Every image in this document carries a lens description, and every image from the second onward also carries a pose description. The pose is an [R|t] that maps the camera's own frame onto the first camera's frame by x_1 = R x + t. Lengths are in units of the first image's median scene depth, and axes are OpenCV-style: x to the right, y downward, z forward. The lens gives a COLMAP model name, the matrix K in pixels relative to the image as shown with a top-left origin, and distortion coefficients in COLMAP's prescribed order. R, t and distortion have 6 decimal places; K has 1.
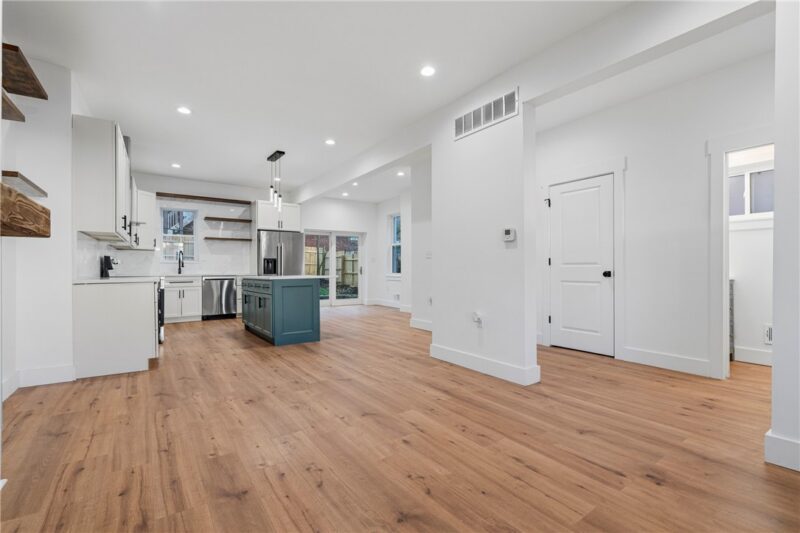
lens RADIAL K [[360.5, 0, 401.2], [0, 360.5, 267.3], [0, 0, 1]] dist [-0.001510, -0.000027]
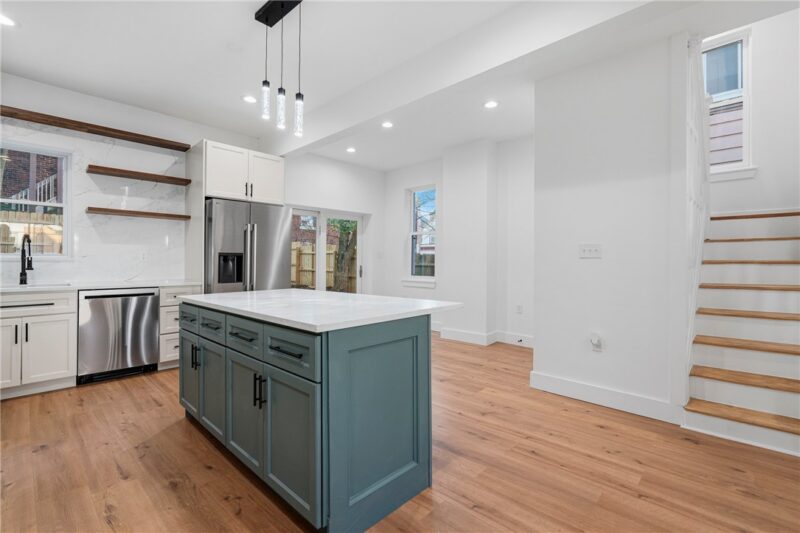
lens RADIAL K [[362.2, 0, 402.2], [0, 362.2, 258.6], [0, 0, 1]] dist [-0.002850, 0.000086]
pose [[0.980763, 0.010904, 0.194900, -0.439554], [-0.010224, 0.999938, -0.004496, -0.032848], [-0.194937, 0.002417, 0.980813, 0.865153]]
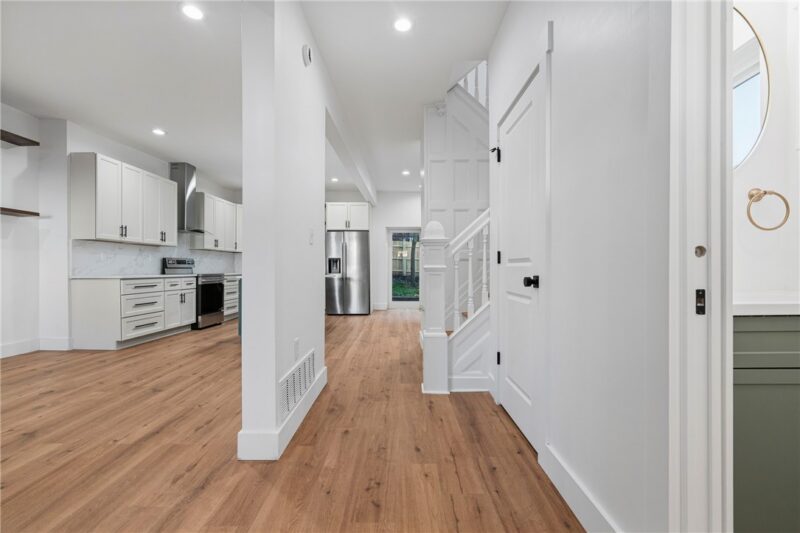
lens RADIAL K [[355.2, 0, 401.4], [0, 355.2, 270.1], [0, 0, 1]] dist [-0.002283, 0.000050]
pose [[0.812612, 0.007110, -0.582762, 0.764295], [-0.001027, 0.999942, 0.010768, -0.001692], [0.582804, -0.008151, 0.812572, 0.556162]]
